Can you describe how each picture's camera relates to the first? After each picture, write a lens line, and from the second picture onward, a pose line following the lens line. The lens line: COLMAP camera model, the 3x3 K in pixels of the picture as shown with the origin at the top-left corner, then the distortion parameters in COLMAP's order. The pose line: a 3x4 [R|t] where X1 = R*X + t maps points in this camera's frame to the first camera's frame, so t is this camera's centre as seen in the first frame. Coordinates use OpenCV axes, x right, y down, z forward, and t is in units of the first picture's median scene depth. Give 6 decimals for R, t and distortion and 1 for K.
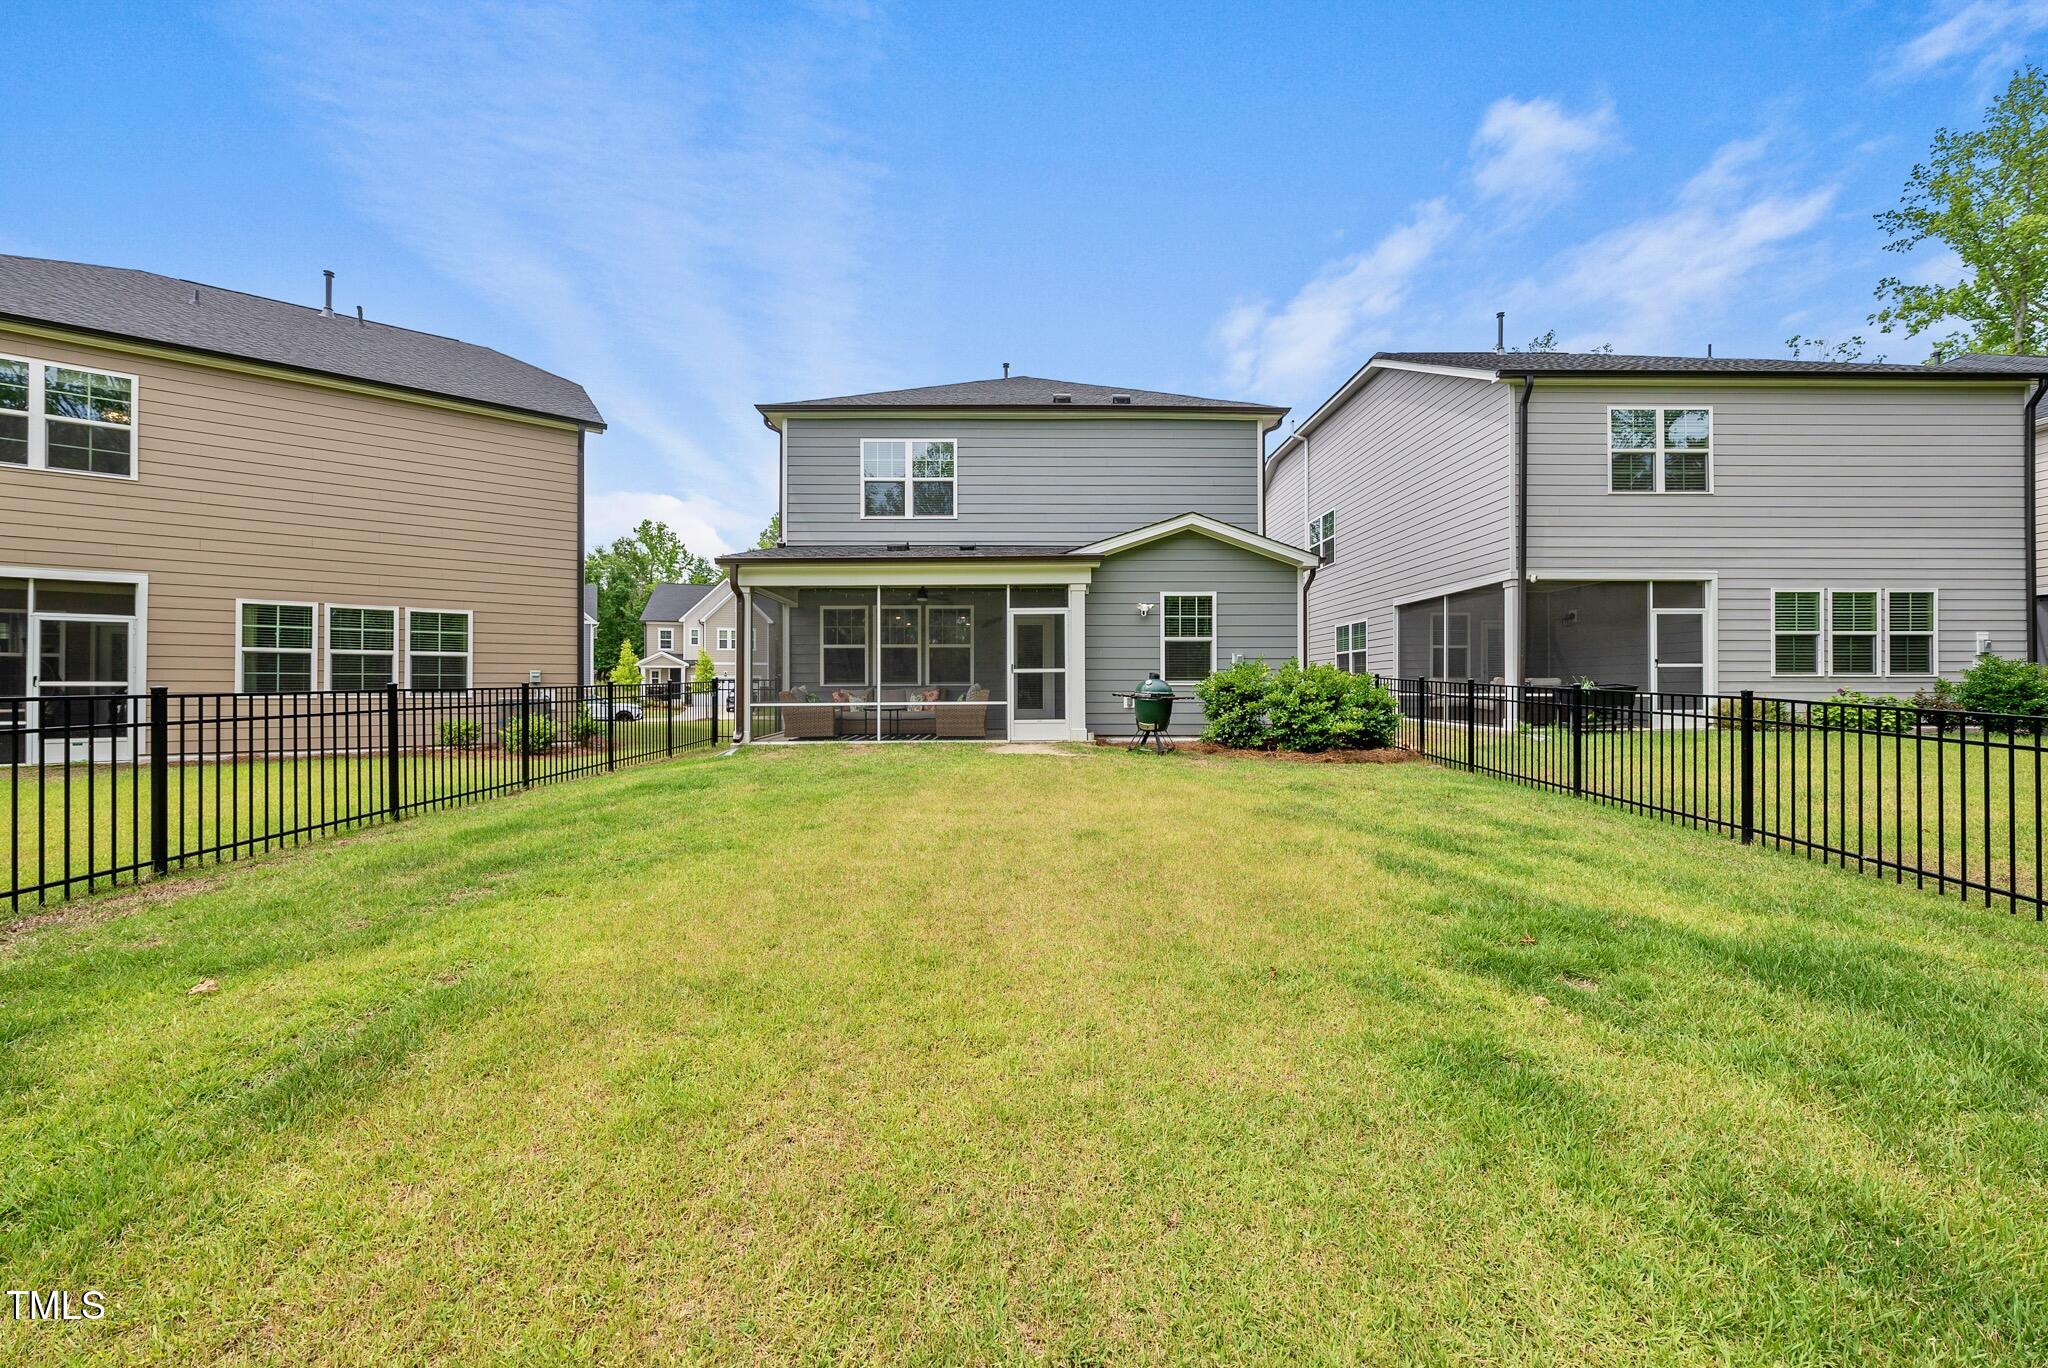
lens RADIAL K [[748.7, 0, 1023.8], [0, 748.7, 685.7], [0, 0, 1]] dist [-0.001499, 0.000245]
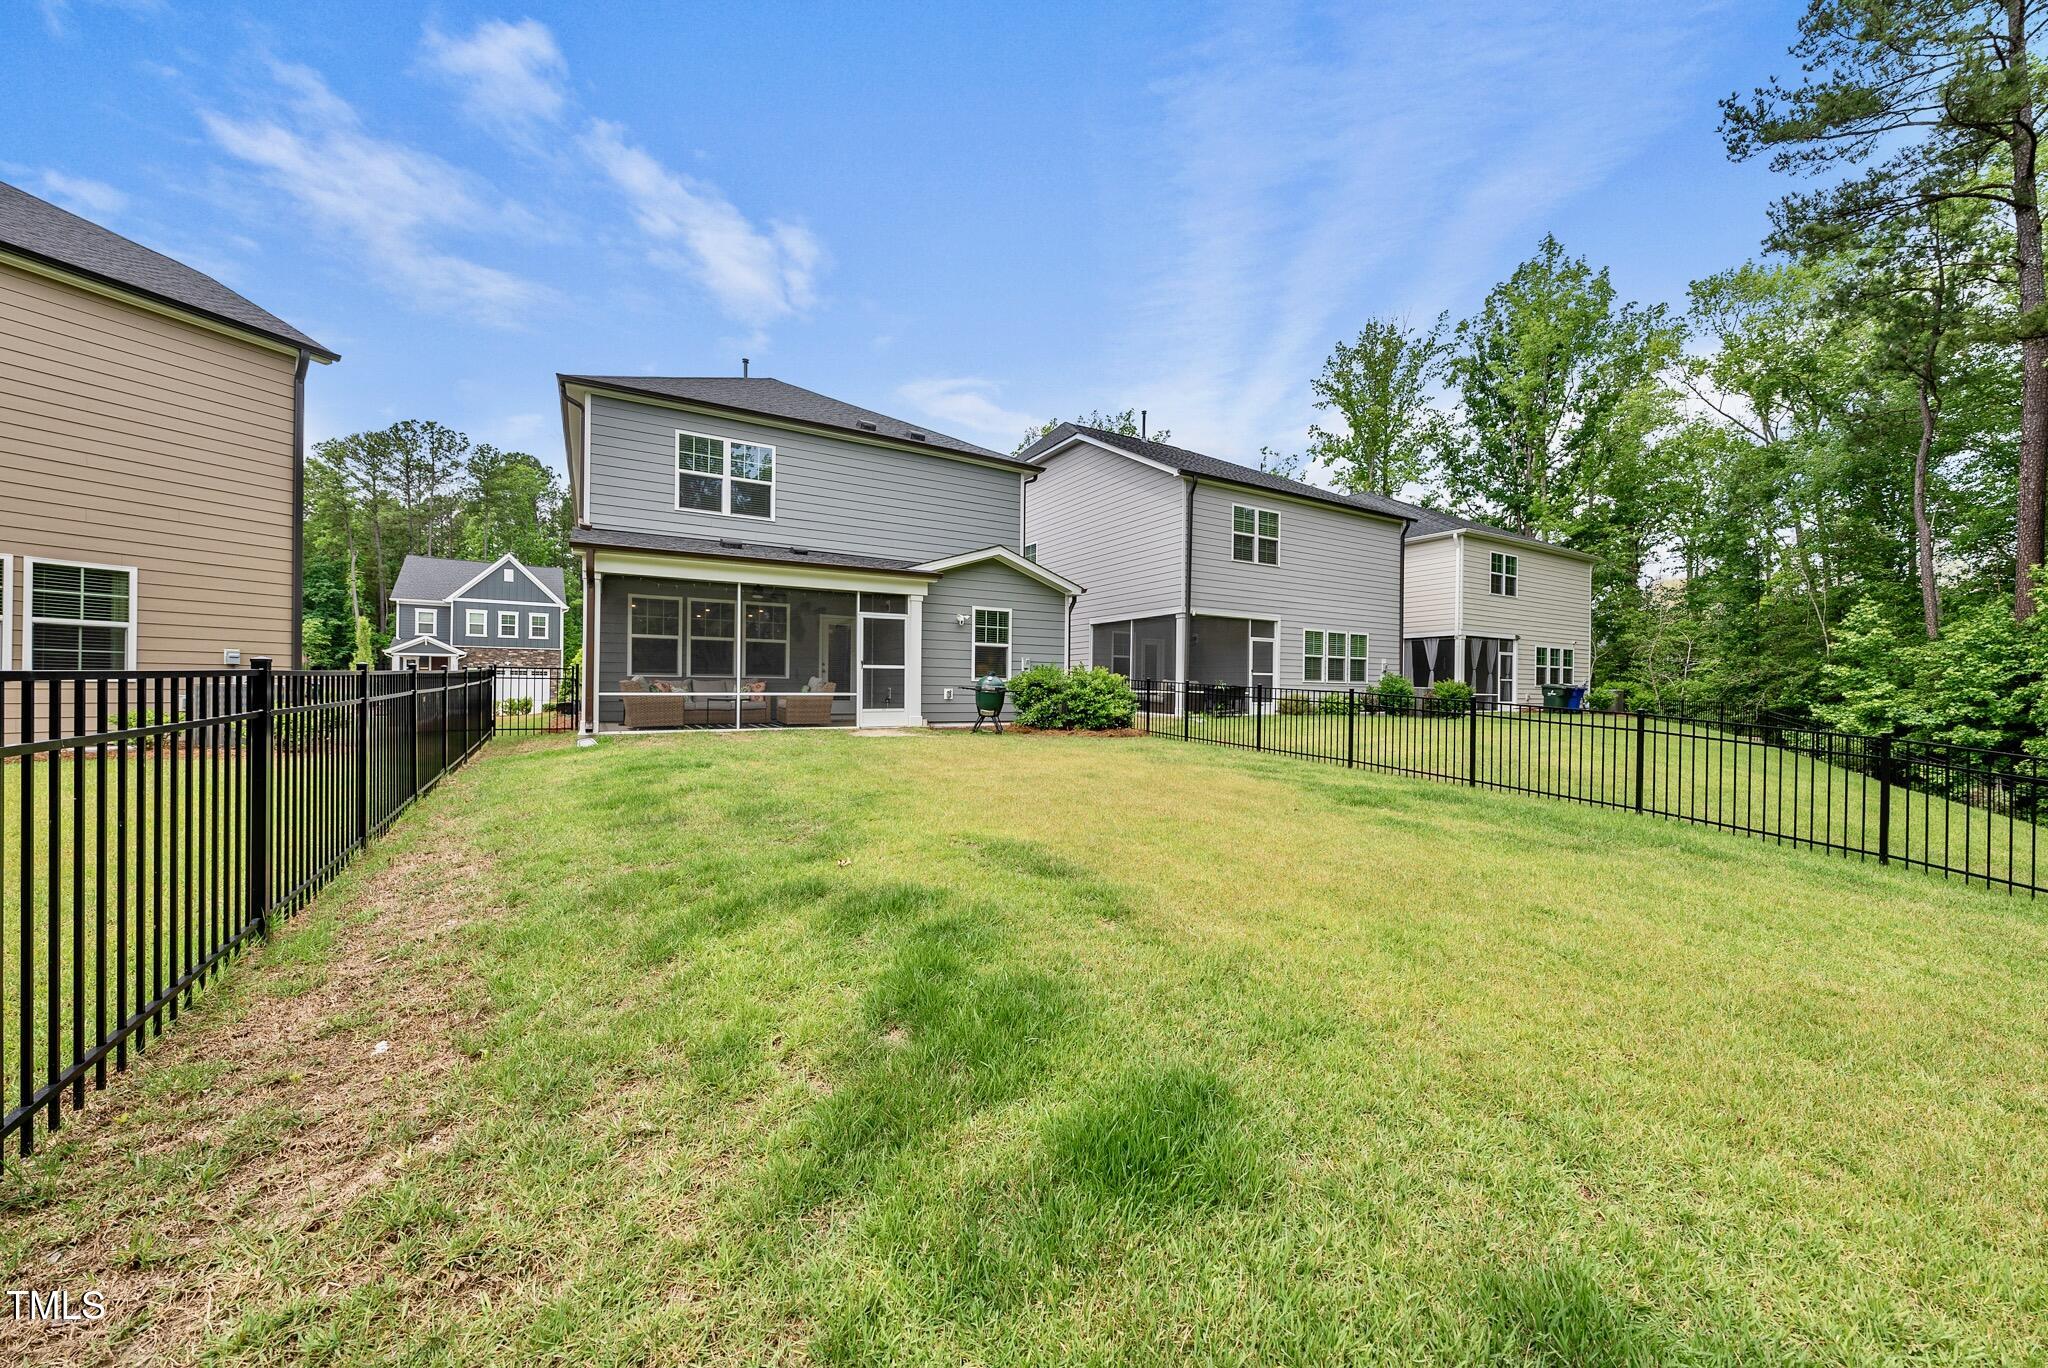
lens RADIAL K [[748.7, 0, 1025.6], [0, 748.7, 689.9], [0, 0, 1]] dist [-0.001499, 0.000245]
pose [[0.865754, 0.010831, 0.500352, -0.348709], [-0.015092, 0.999876, 0.004470, 0.006962], [-0.500242, -0.011421, 0.865810, -0.117292]]
